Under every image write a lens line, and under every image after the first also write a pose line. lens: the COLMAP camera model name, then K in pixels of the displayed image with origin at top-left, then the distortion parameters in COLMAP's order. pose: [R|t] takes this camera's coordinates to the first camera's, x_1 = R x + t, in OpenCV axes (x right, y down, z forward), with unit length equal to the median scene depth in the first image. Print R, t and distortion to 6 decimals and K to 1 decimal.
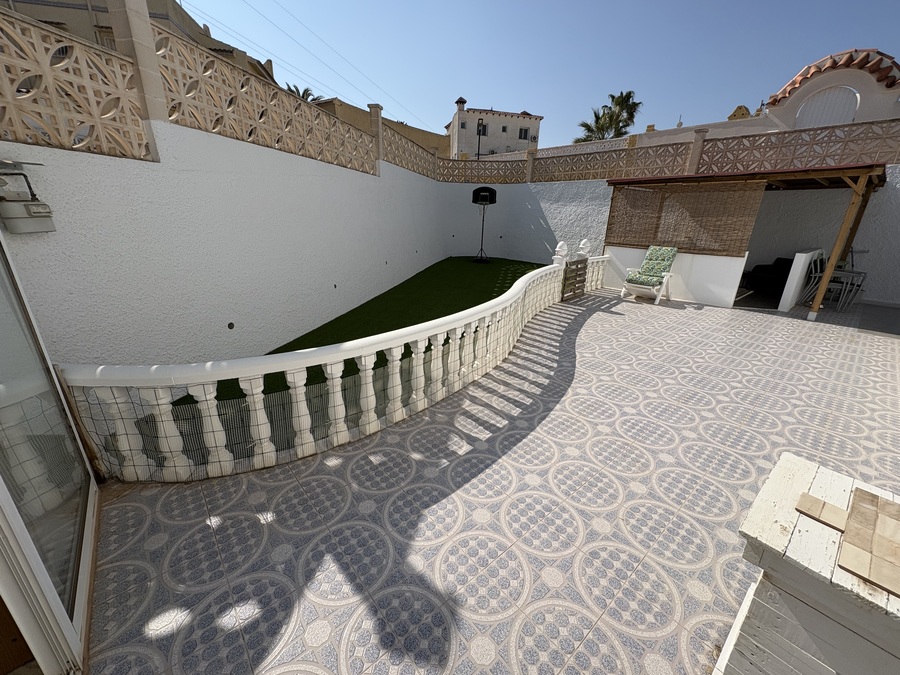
lens RADIAL K [[357.3, 0, 448.7], [0, 357.3, 337.3], [0, 0, 1]] dist [0.000105, 0.000155]
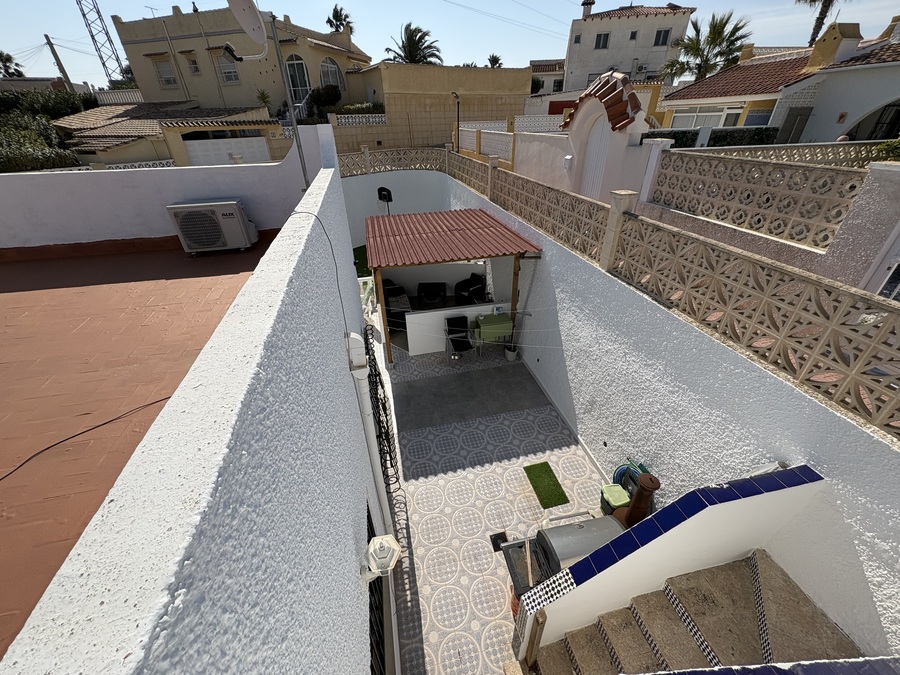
lens RADIAL K [[357.3, 0, 449.0], [0, 357.3, 337.6], [0, 0, 1]] dist [0.000105, 0.000155]
pose [[0.884974, 0.204663, -0.418251, 1.565251], [-0.110085, 0.964724, 0.239141, -0.442107], [0.452440, -0.165590, 0.876286, -0.017094]]
